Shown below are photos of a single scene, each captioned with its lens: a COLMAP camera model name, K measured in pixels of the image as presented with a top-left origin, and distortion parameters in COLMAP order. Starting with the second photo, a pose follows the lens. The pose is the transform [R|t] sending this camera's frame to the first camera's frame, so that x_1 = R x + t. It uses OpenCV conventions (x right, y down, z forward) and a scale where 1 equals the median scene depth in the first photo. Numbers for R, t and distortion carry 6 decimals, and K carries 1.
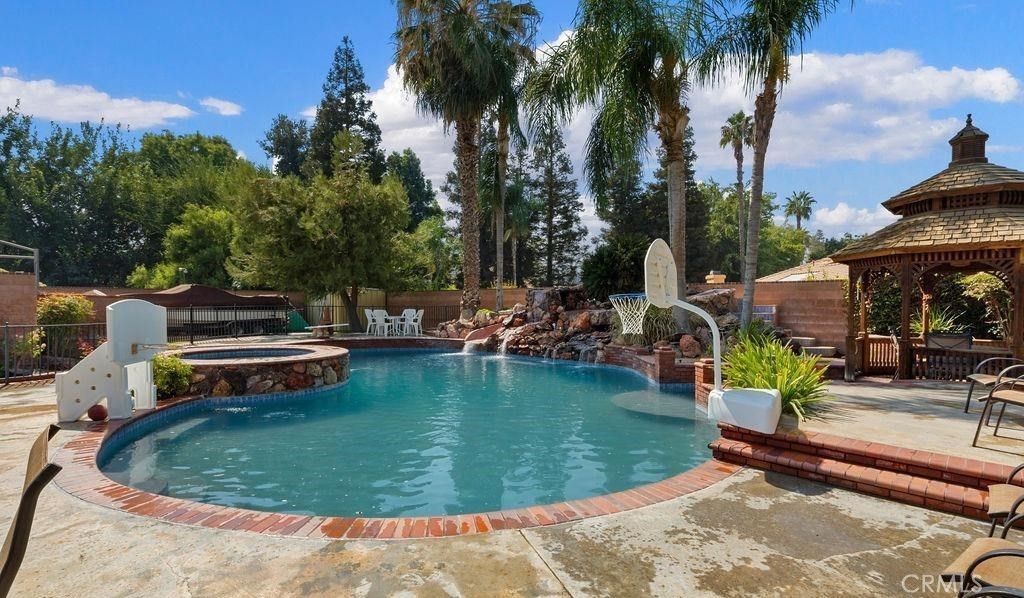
lens RADIAL K [[500.6, 0, 513.4], [0, 500.6, 309.9], [0, 0, 1]] dist [0.001600, -0.002772]
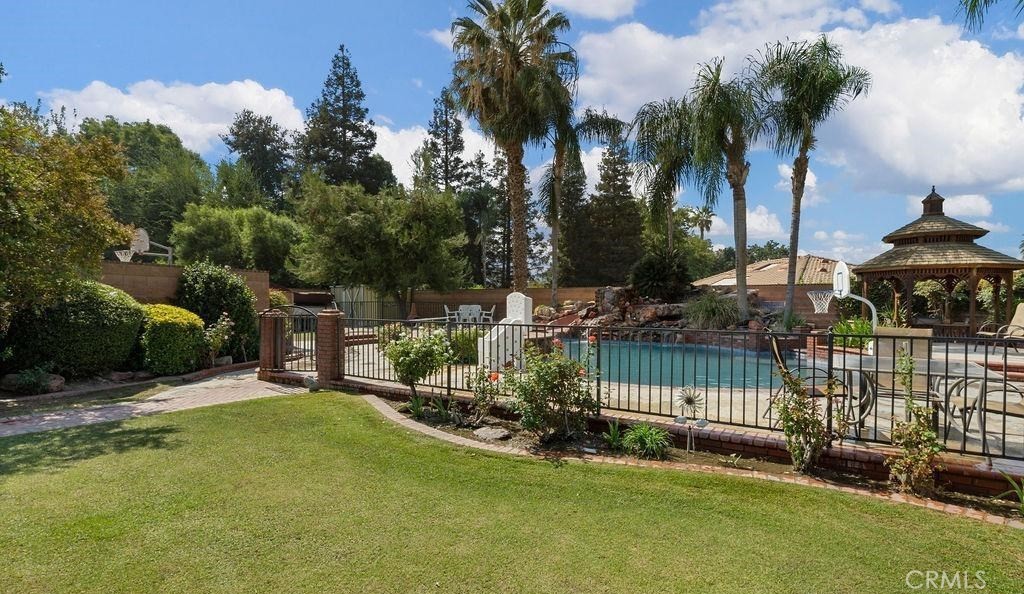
lens RADIAL K [[500.6, 0, 512.2], [0, 500.6, 309.8], [0, 0, 1]] dist [0.001600, -0.002772]
pose [[0.979804, -0.000976, 0.199959, -0.437834], [0.001235, 0.999999, -0.001173, 0.013134], [-0.199958, 0.001397, 0.979804, -0.196318]]
